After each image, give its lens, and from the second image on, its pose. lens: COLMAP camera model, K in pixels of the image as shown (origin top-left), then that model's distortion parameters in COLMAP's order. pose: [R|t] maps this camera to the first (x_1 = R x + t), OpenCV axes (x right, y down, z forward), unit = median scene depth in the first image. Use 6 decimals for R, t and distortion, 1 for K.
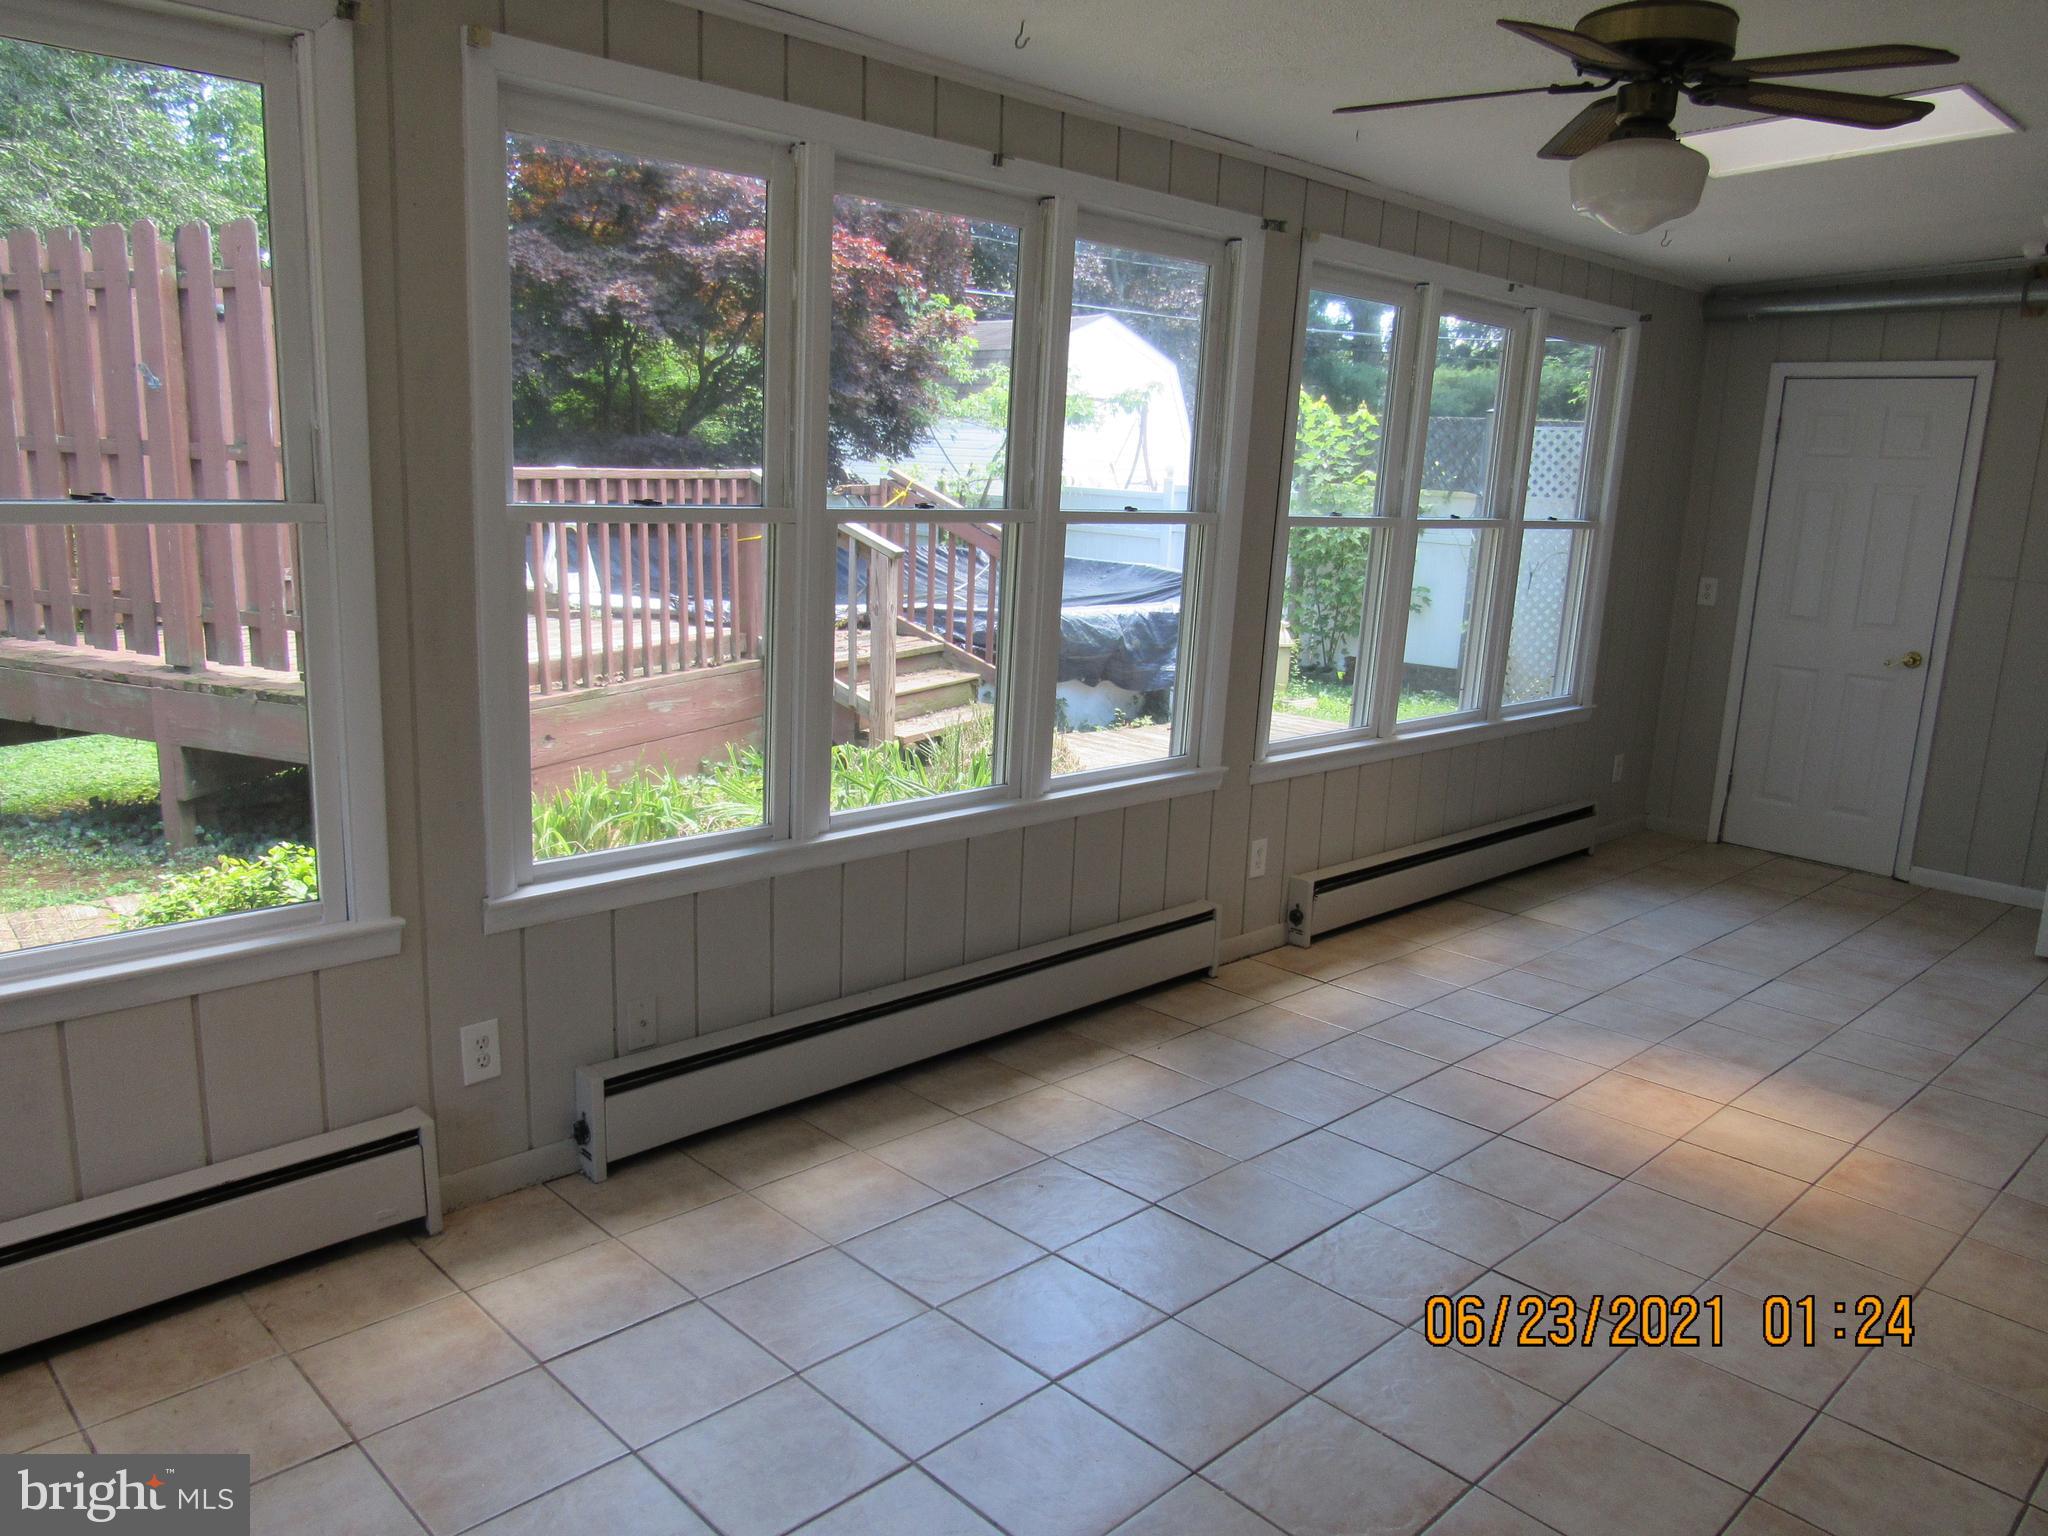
lens RADIAL K [[1470.9, 0, 1029.7], [0, 1470.9, 766.2], [0, 0, 1]] dist [-0.027646, 0.008937]
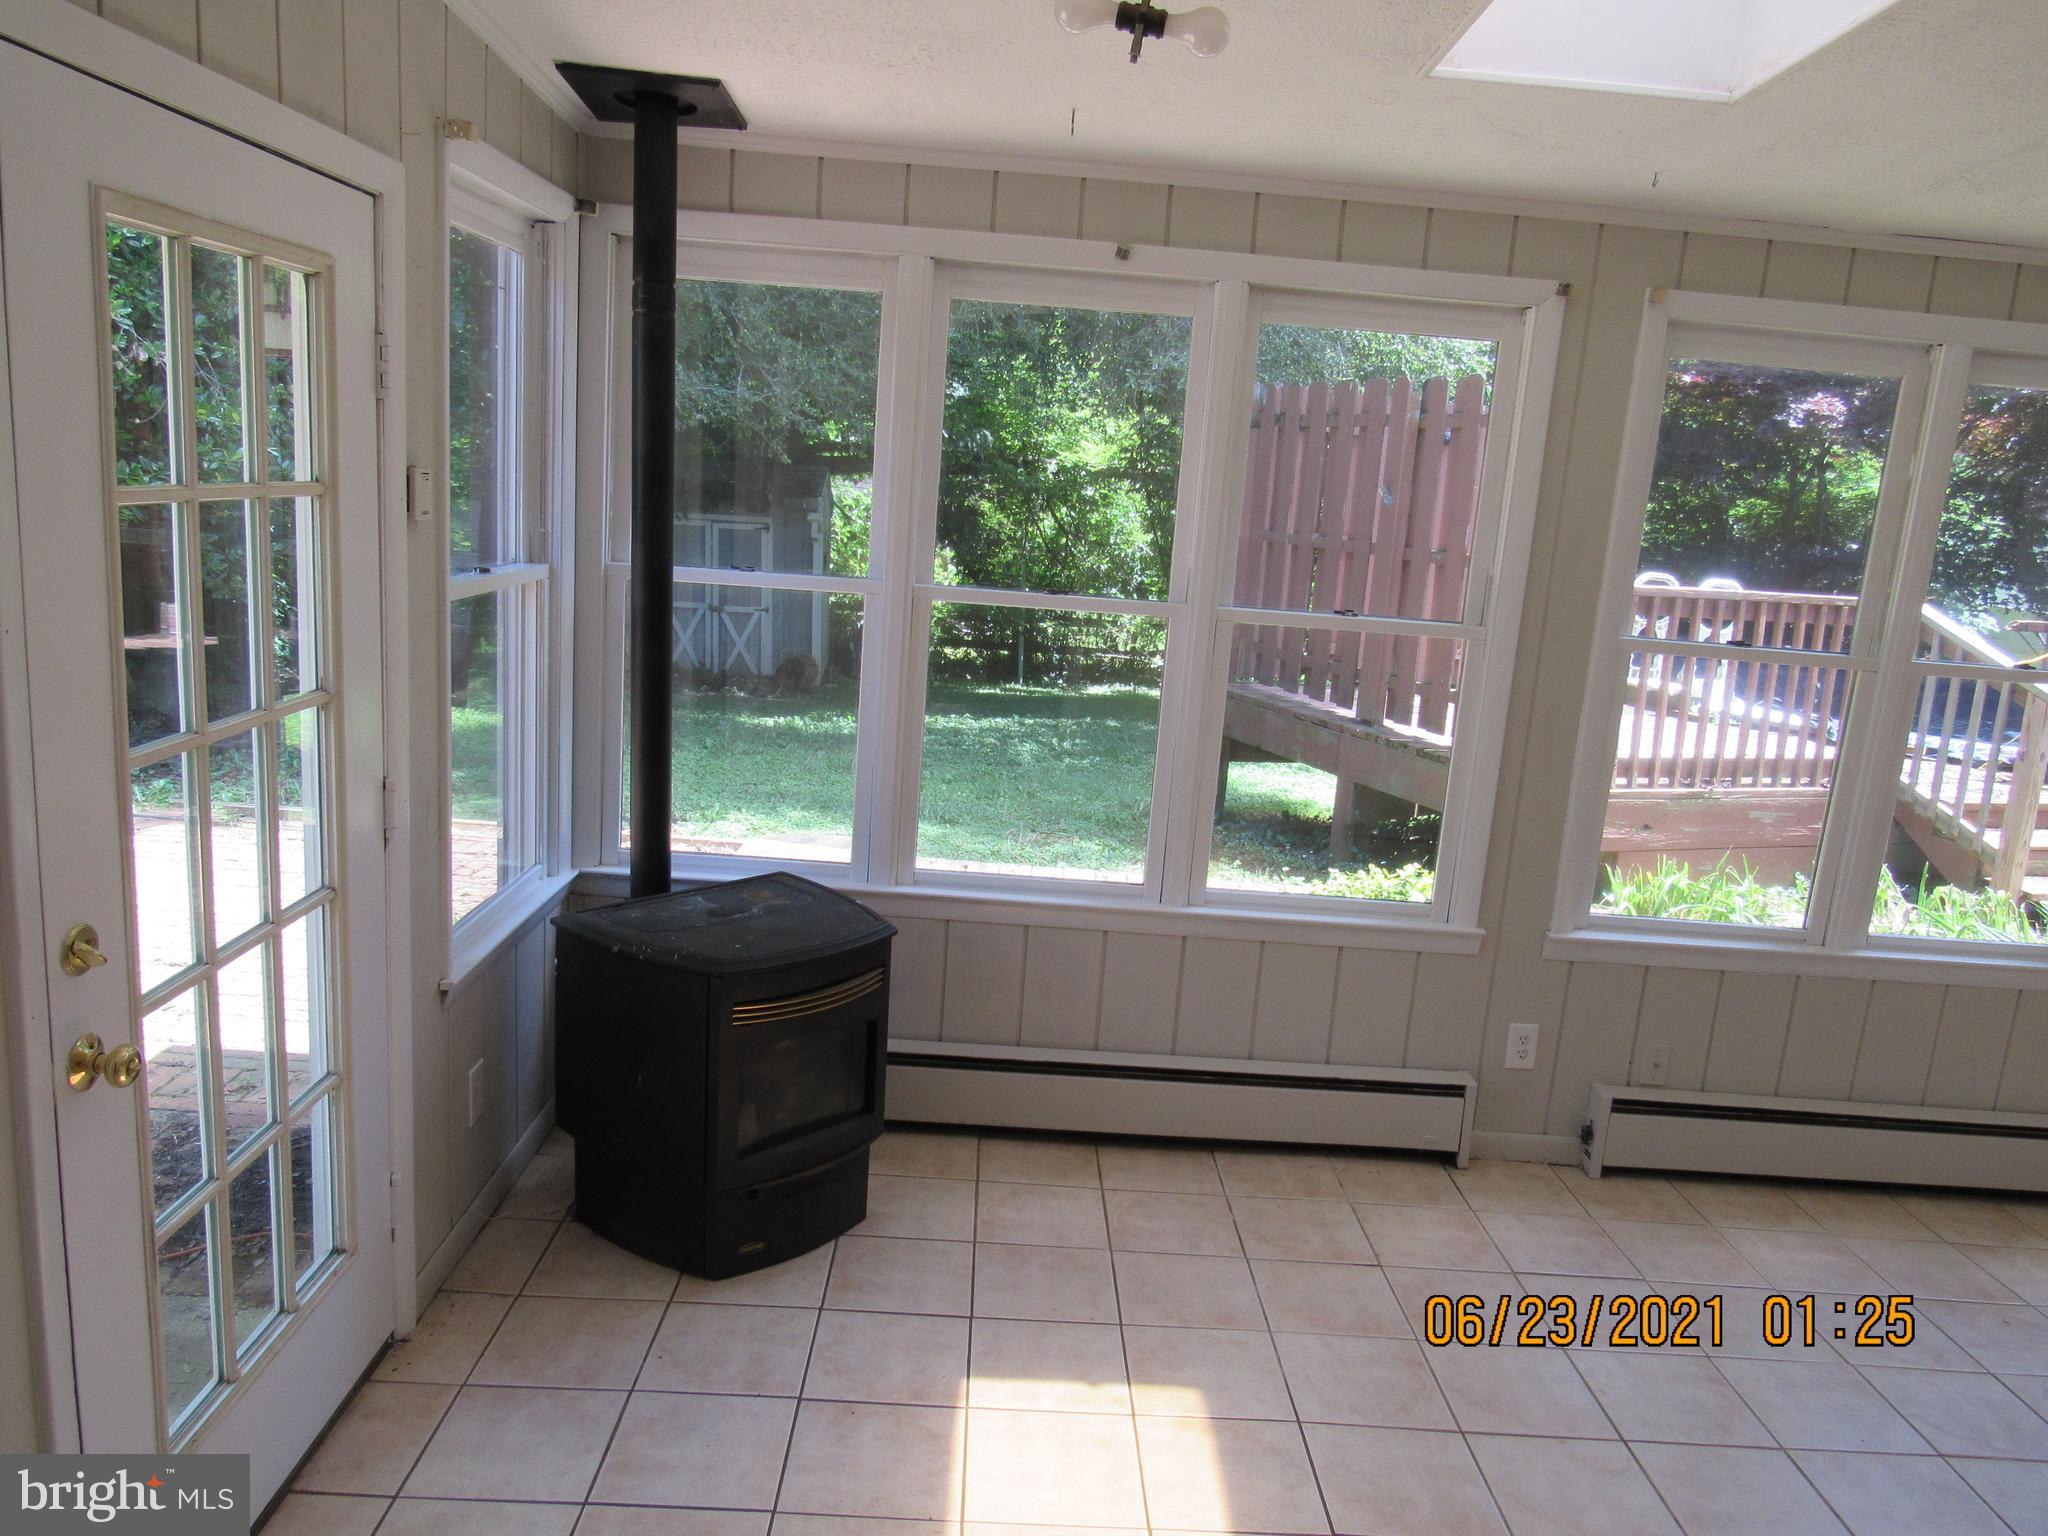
lens RADIAL K [[1470.9, 0, 1032.6], [0, 1470.9, 772.1], [0, 0, 1]] dist [-0.027646, 0.008937]
pose [[0.727408, 0.149866, -0.669641, 0.095290], [-0.184919, 0.982570, 0.019028, 0.007061], [0.660820, 0.109988, 0.742442, -0.186421]]
